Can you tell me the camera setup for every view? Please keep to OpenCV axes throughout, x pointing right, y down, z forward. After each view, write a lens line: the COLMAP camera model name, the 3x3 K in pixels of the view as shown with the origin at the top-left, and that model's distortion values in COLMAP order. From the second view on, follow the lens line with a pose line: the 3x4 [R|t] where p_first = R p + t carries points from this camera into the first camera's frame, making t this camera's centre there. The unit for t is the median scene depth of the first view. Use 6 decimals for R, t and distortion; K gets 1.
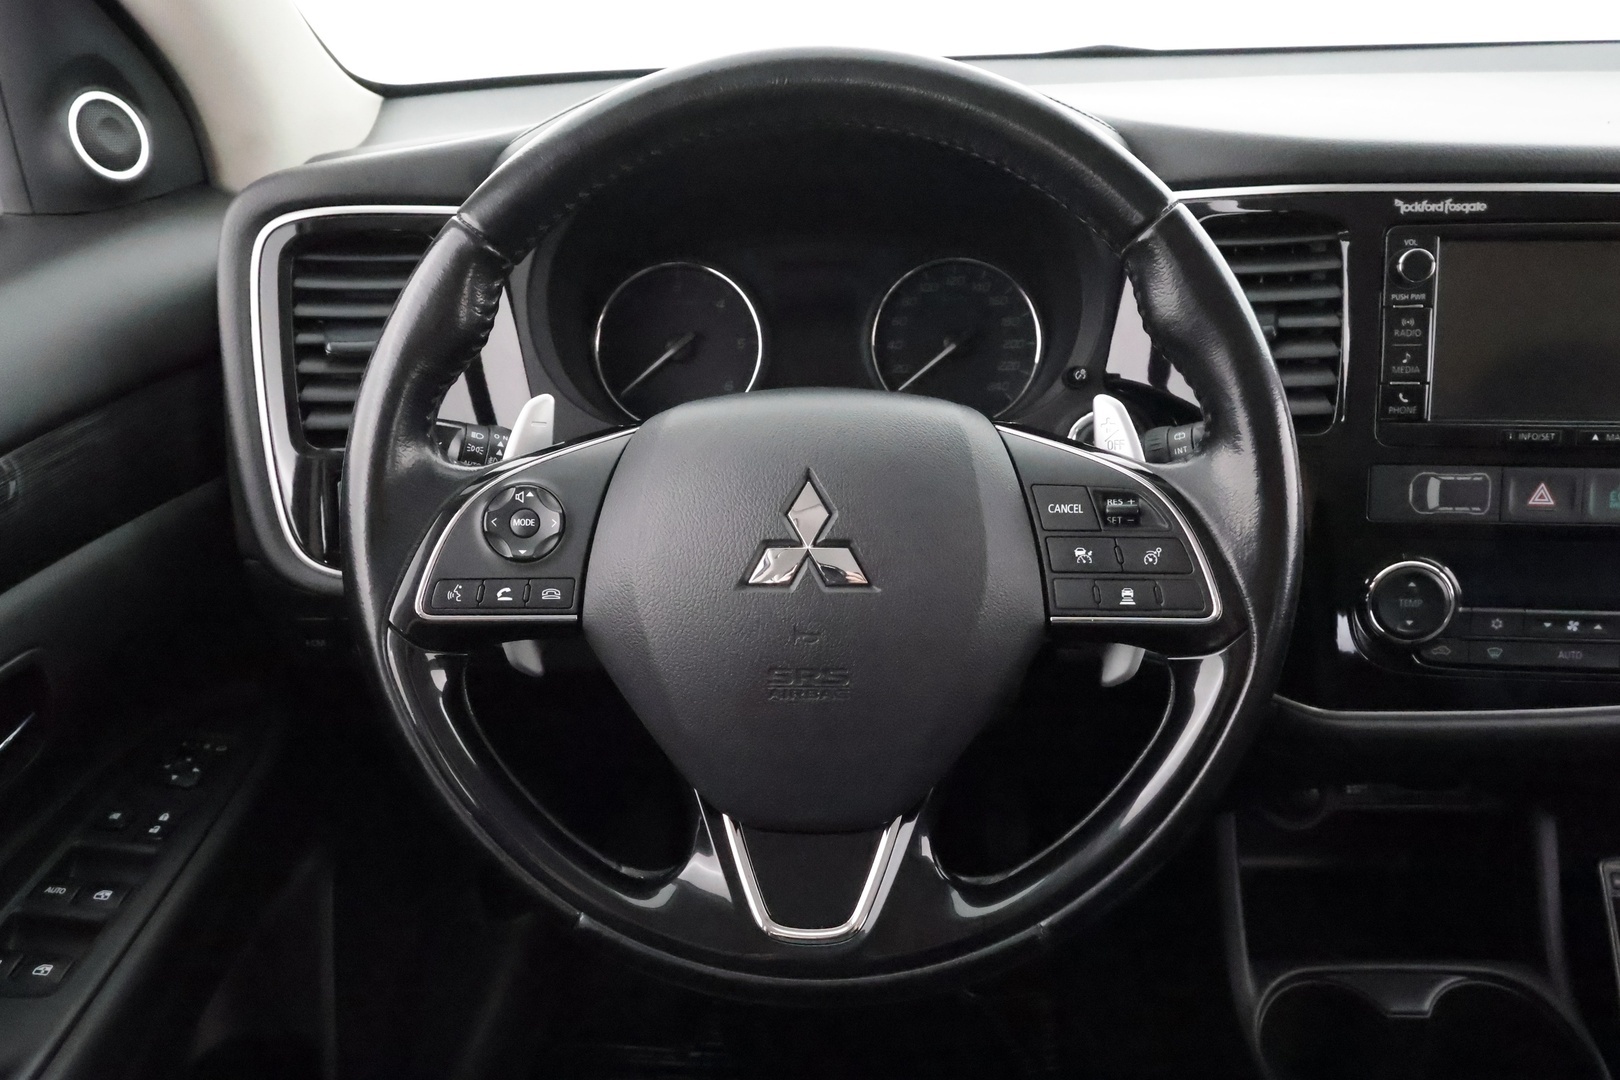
lens RADIAL K [[1171.8, 0, 800.1], [0, 1171.8, 543.1], [0, 0, 1]] dist [-0.015038, 0.019040]
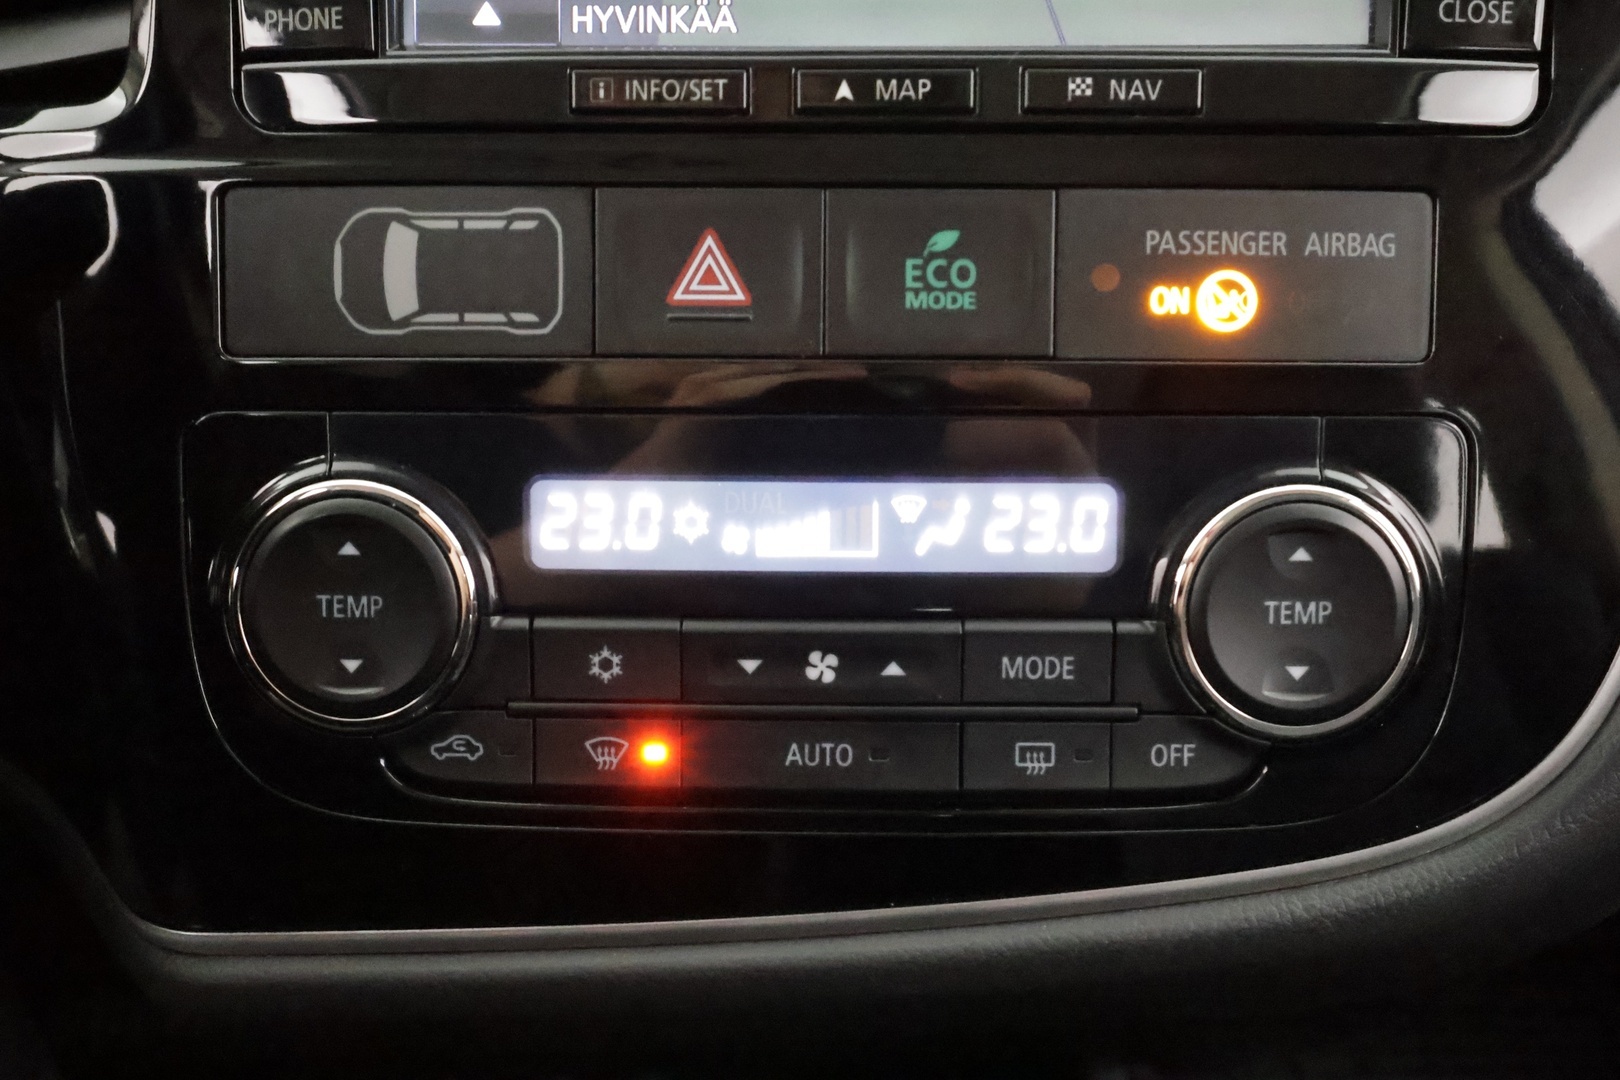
lens RADIAL K [[1274.6, 0, 809.6], [0, 1274.6, 535.9], [0, 0, 1]] dist [-0.004088, 0.000089]
pose [[0.996804, -0.007725, 0.079509, 0.638683], [0.009603, 0.999683, -0.023268, 0.042379], [-0.079304, 0.023957, 0.996563, 0.644944]]
